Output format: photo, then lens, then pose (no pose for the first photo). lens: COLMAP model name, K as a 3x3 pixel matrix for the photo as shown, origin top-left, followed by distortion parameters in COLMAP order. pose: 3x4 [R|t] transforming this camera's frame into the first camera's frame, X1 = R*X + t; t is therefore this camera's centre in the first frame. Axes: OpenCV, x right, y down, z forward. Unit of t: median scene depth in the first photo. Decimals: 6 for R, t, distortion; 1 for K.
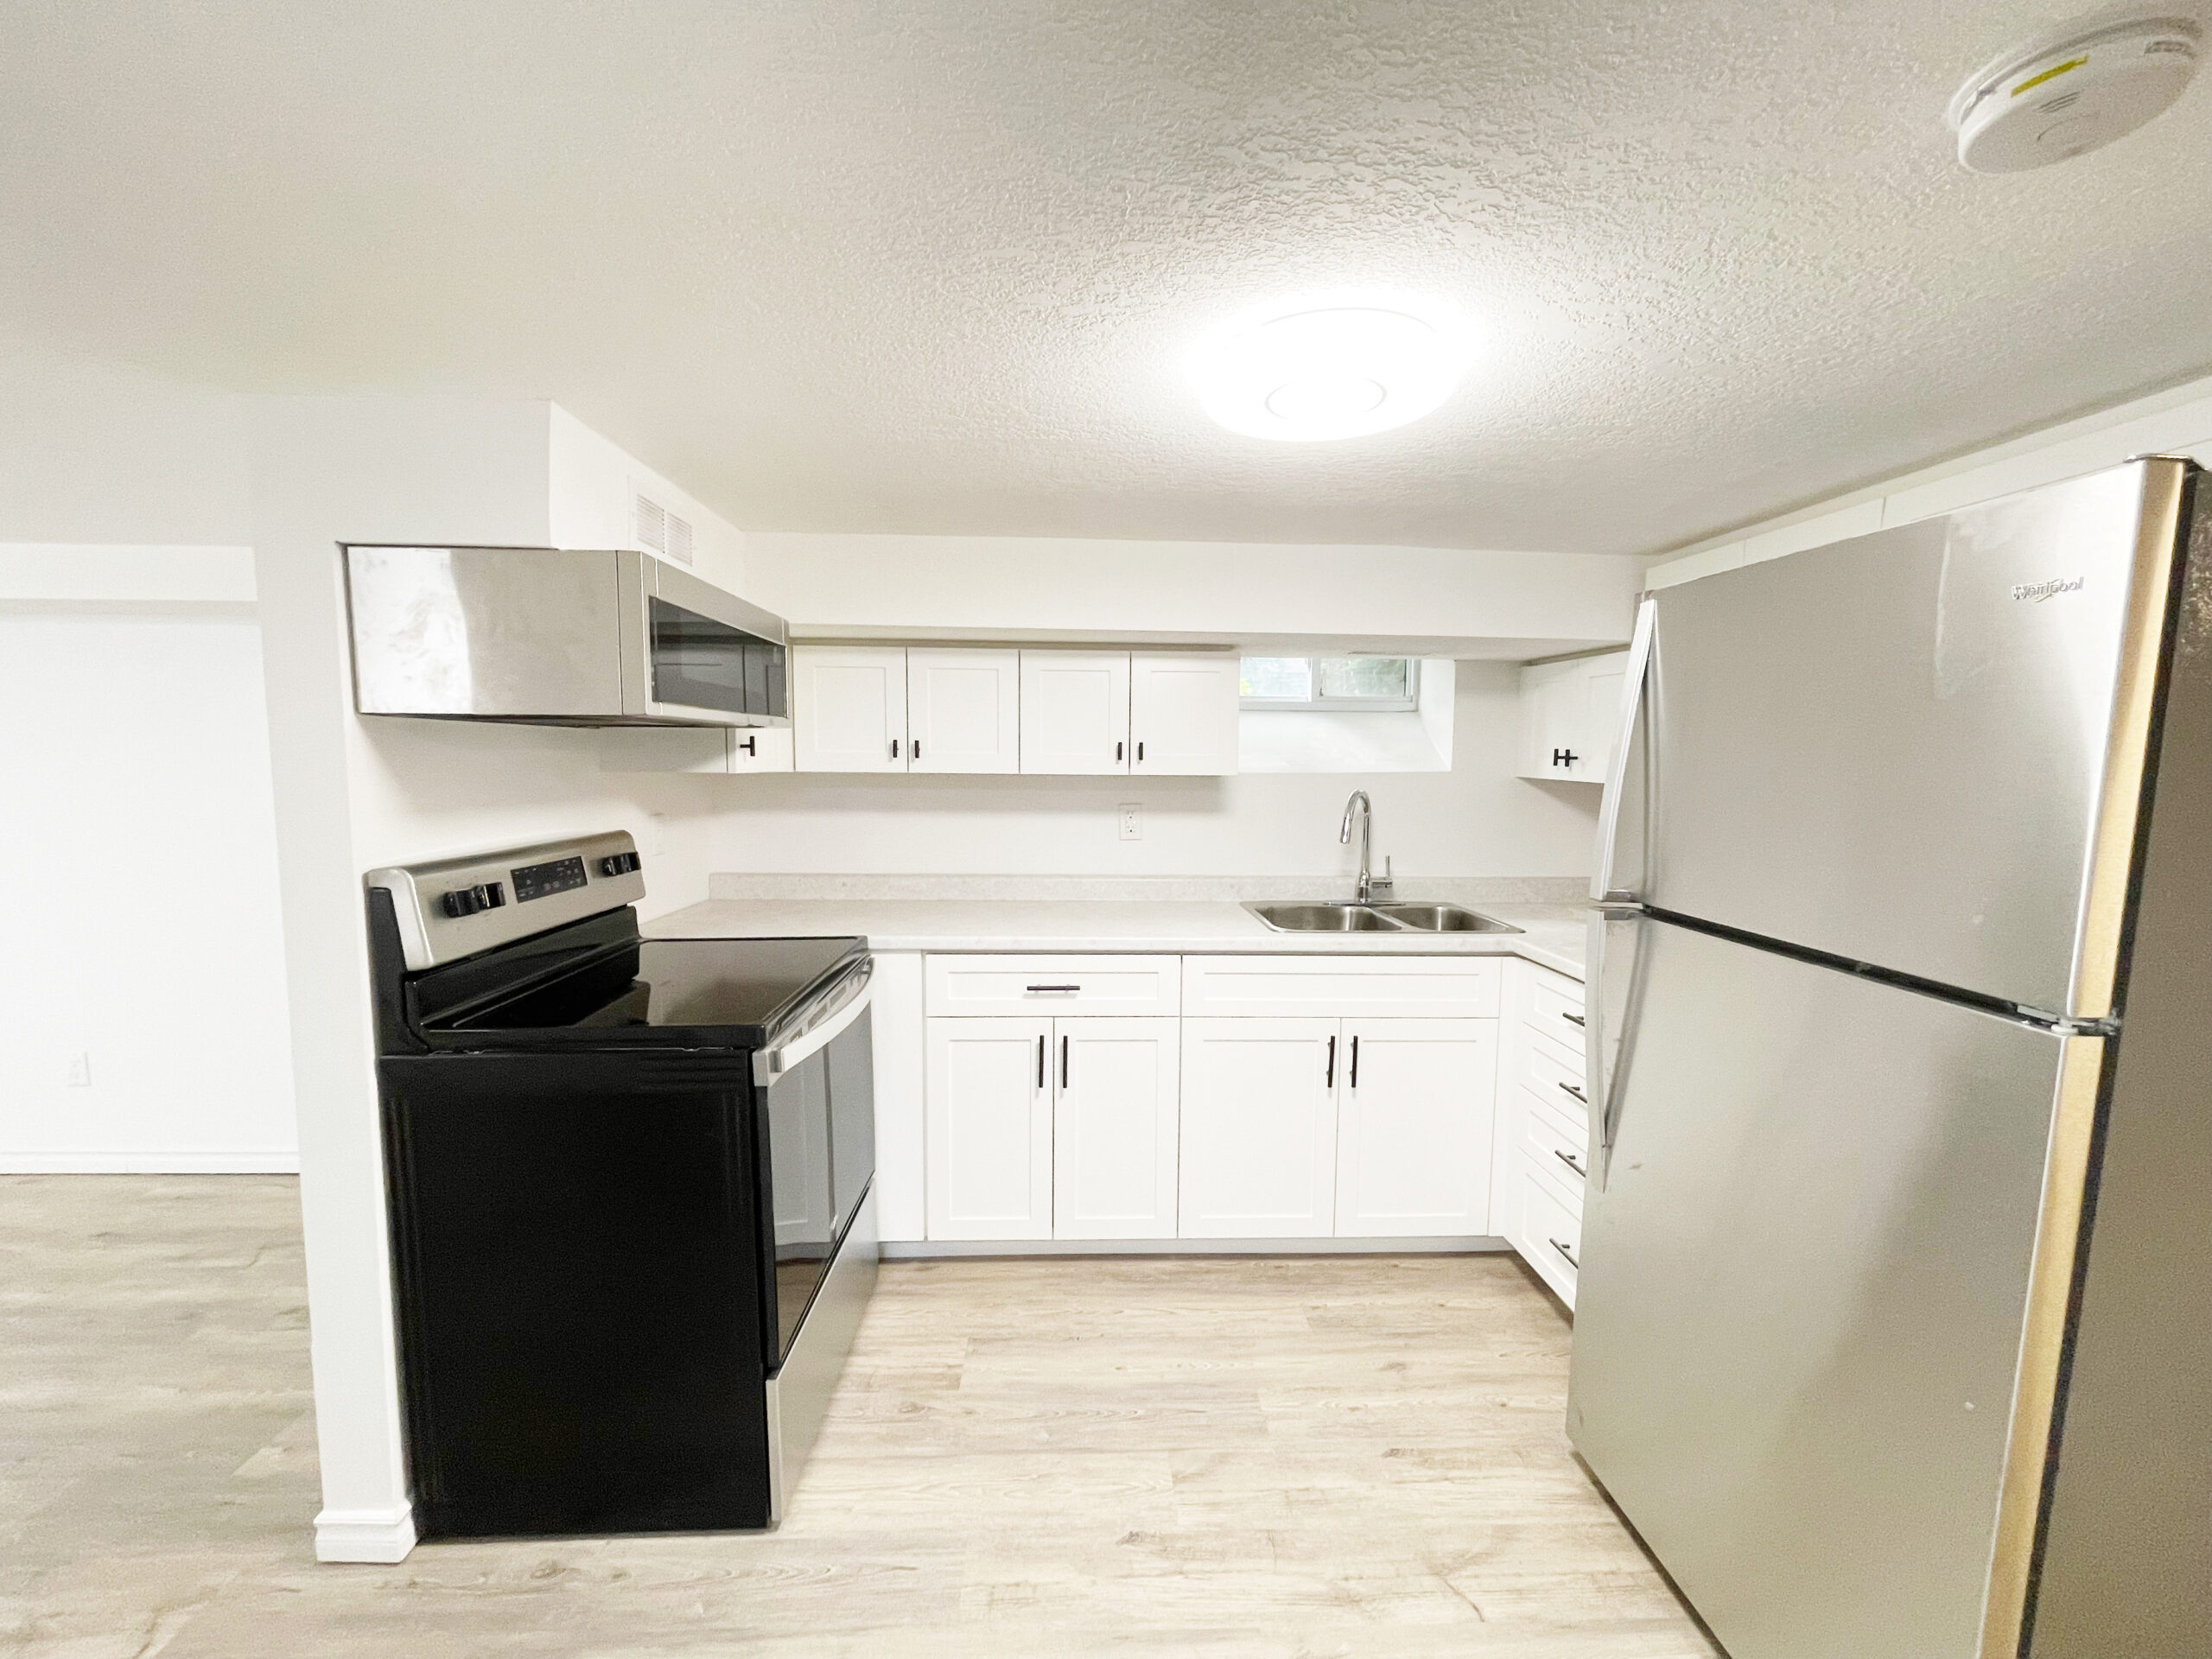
lens RADIAL K [[903.1, 0, 1102.2], [0, 903.1, 834.0], [0, 0, 1]] dist [0.006386, -0.001215]
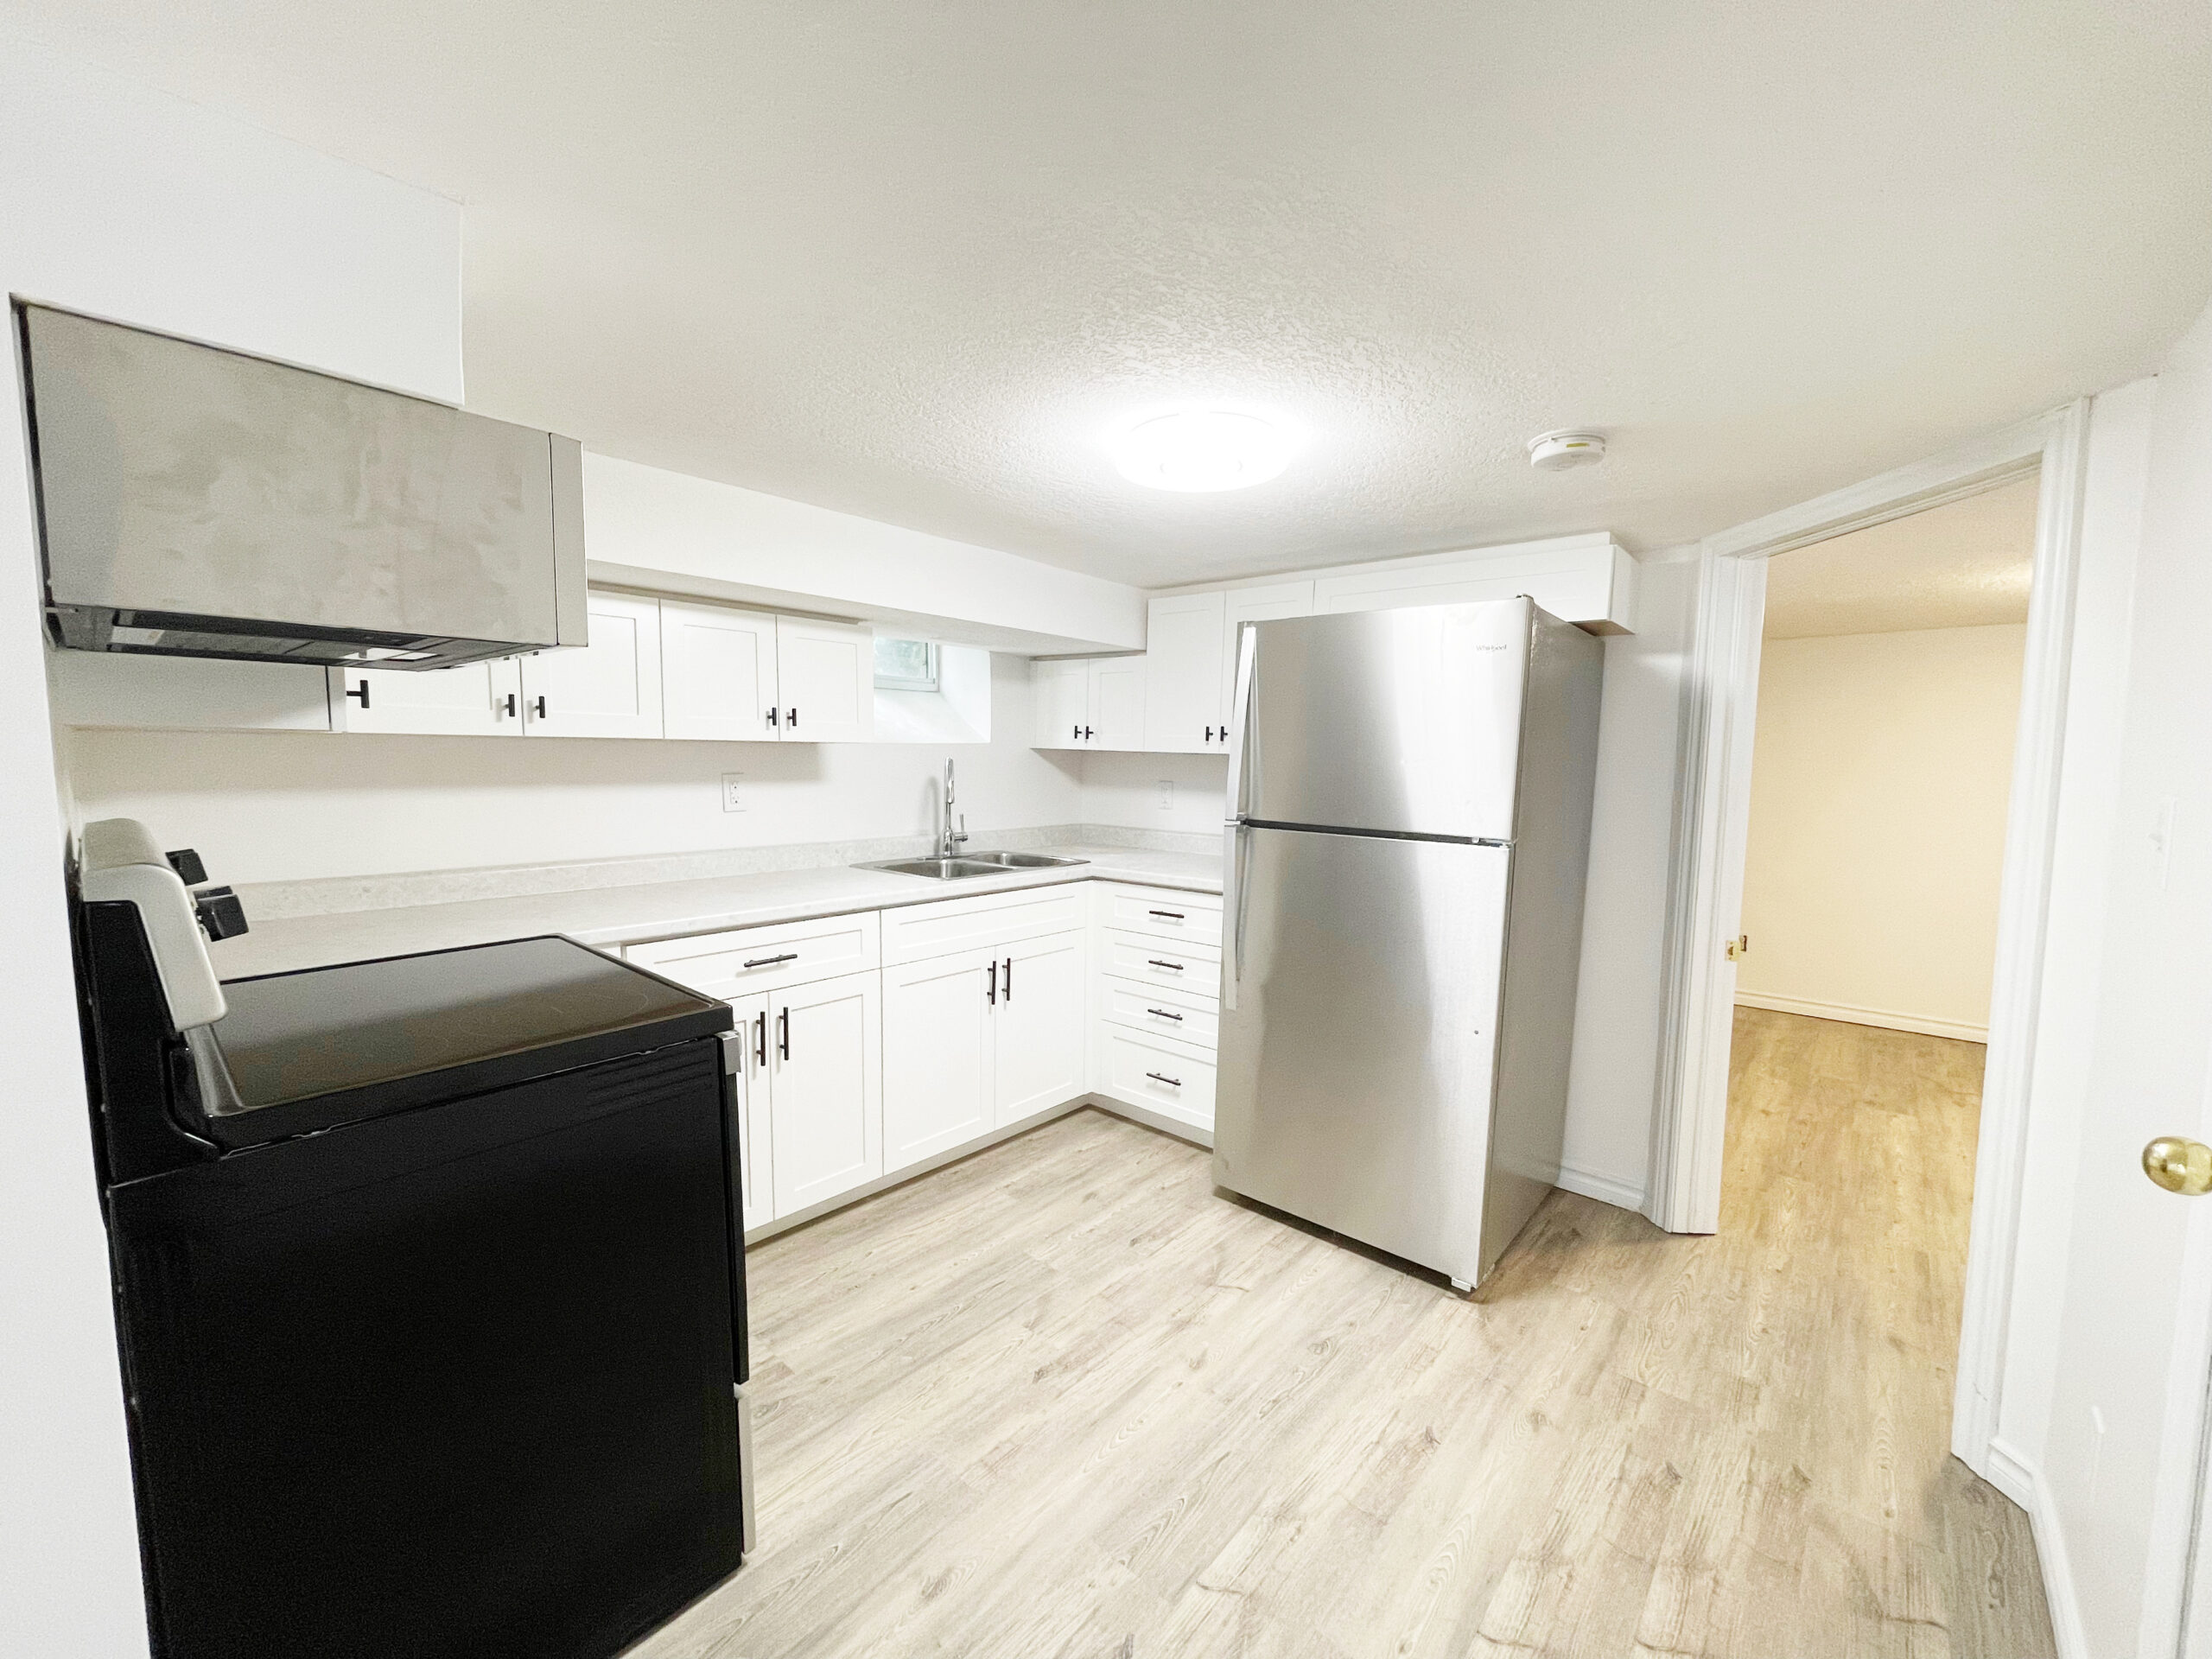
lens RADIAL K [[903.1, 0, 1102.2], [0, 903.1, 834.0], [0, 0, 1]] dist [0.006386, -0.001215]
pose [[0.688173, -0.064999, 0.722629, -0.519402], [0.053256, 0.997818, 0.039034, 0.017590], [-0.723590, 0.011622, 0.690133, 0.077864]]
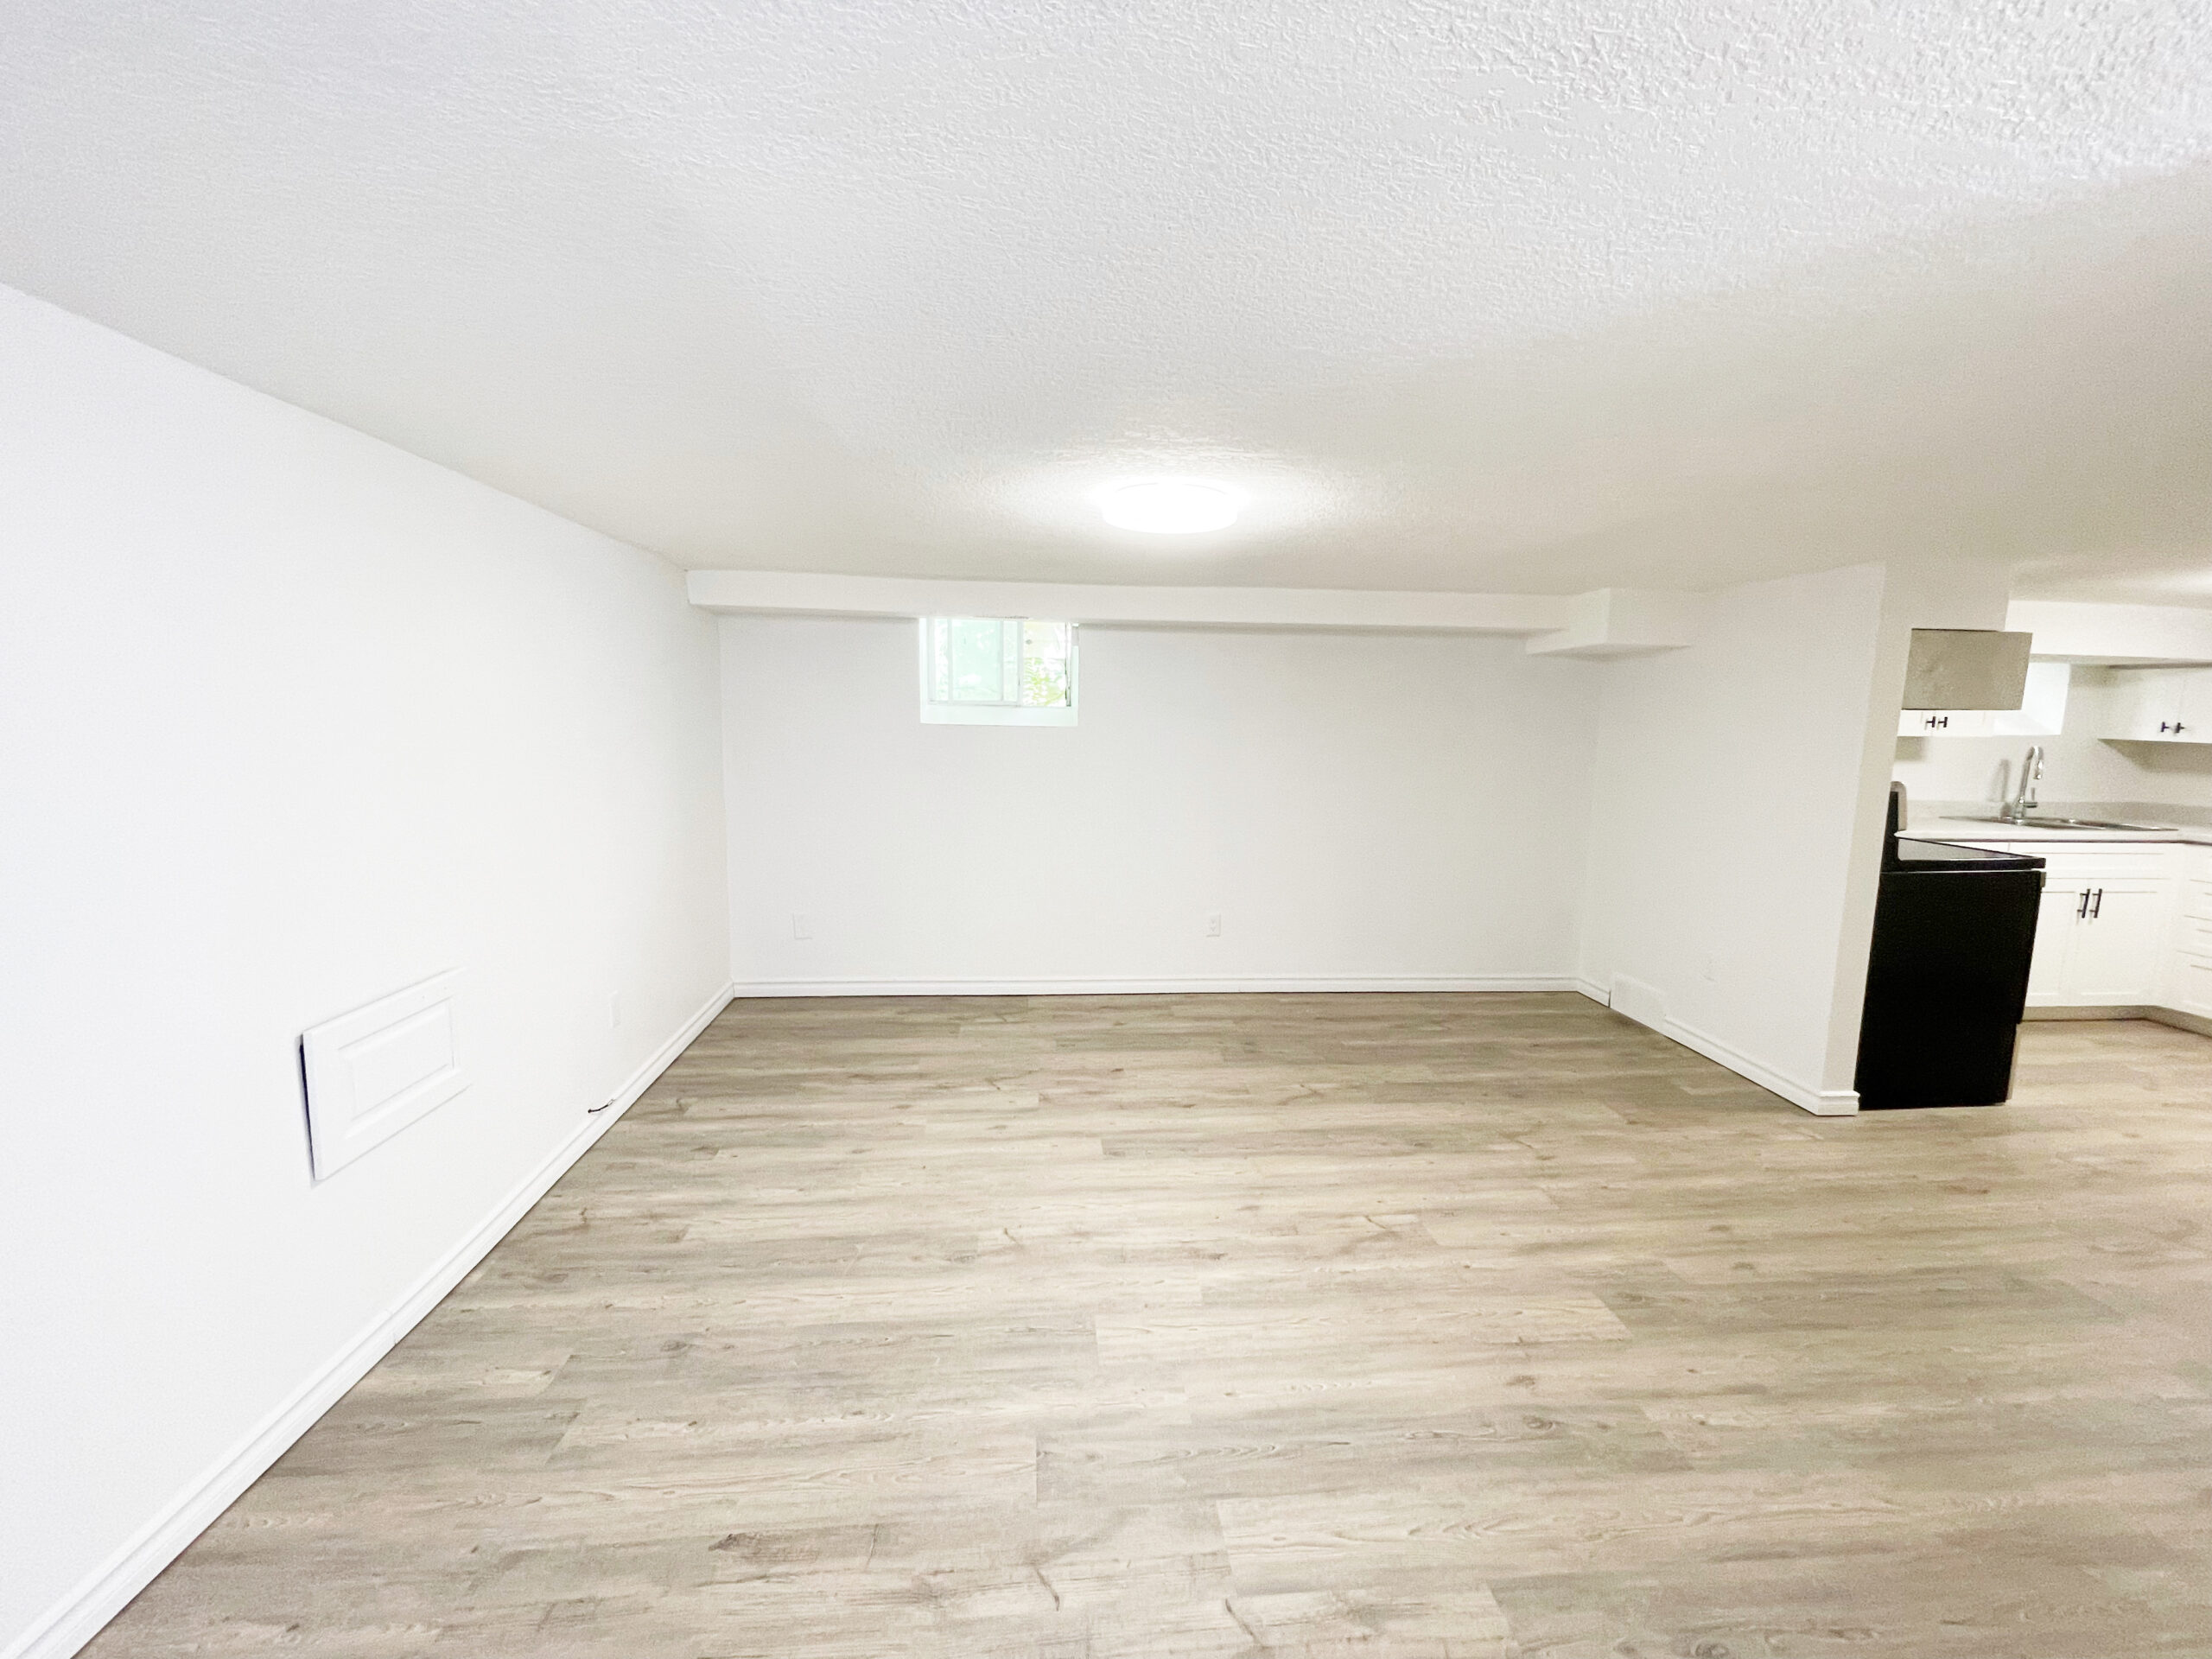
lens RADIAL K [[903.1, 0, 1102.2], [0, 903.1, 834.0], [0, 0, 1]] dist [0.006386, -0.001215]
pose [[0.998527, -0.000331, 0.054252, -1.812811], [-0.002420, 0.998714, 0.050638, 0.034869], [-0.054199, -0.050694, 0.997242, -0.660946]]
